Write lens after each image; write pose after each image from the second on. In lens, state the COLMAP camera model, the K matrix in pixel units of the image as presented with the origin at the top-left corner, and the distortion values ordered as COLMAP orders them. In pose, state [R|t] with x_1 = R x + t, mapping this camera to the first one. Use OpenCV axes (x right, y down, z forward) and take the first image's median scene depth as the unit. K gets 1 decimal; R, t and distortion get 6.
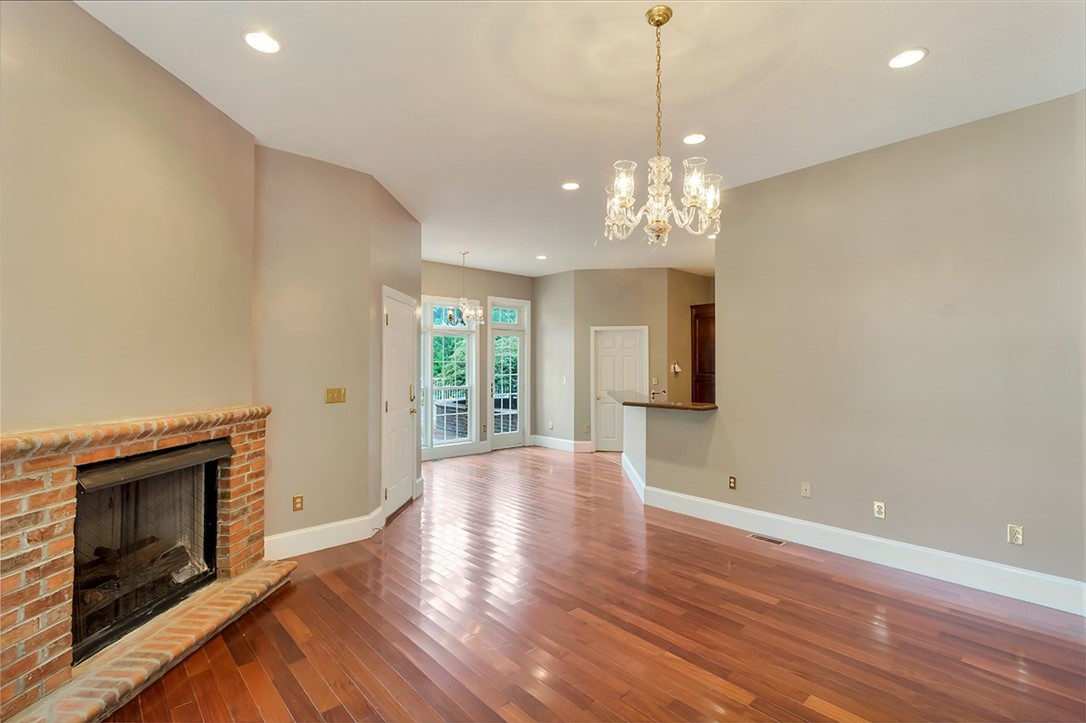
lens RADIAL K [[507.3, 0, 535.1], [0, 507.3, 355.3], [0, 0, 1]] dist [-0.000376, 0.000427]
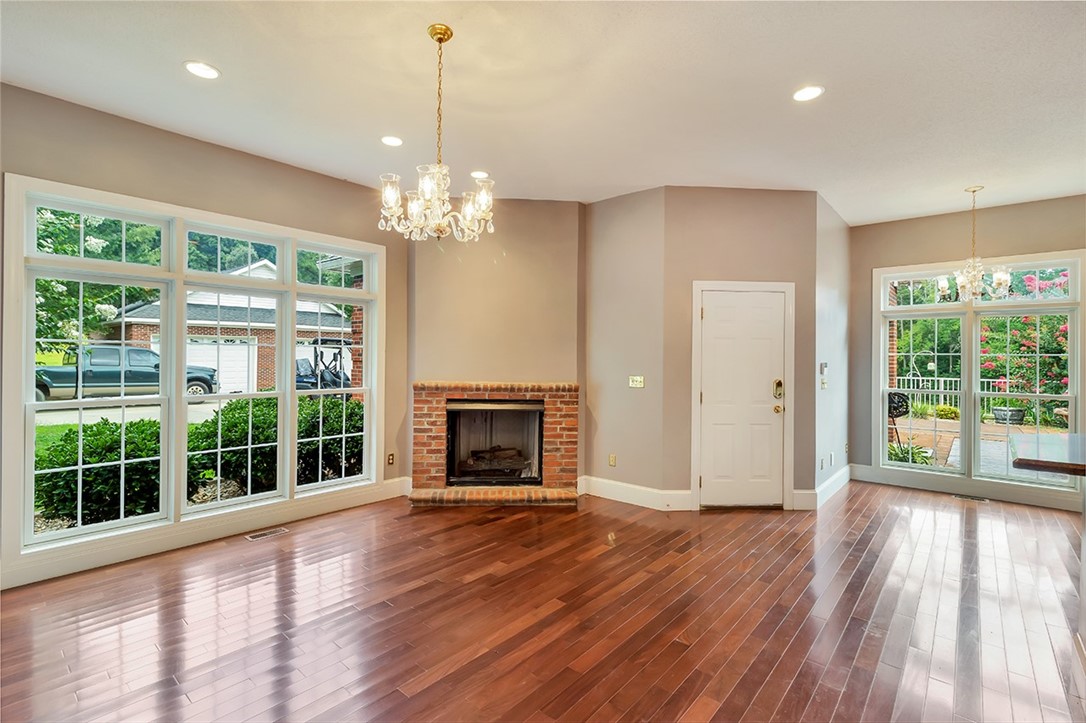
lens RADIAL K [[507.3, 0, 538.7], [0, 507.3, 358.3], [0, 0, 1]] dist [-0.000376, 0.000427]
pose [[0.111402, 0.006484, -0.993754, 1.054168], [0.009876, 0.999922, 0.007632, 0.014800], [0.993726, -0.010665, 0.111329, 0.842514]]
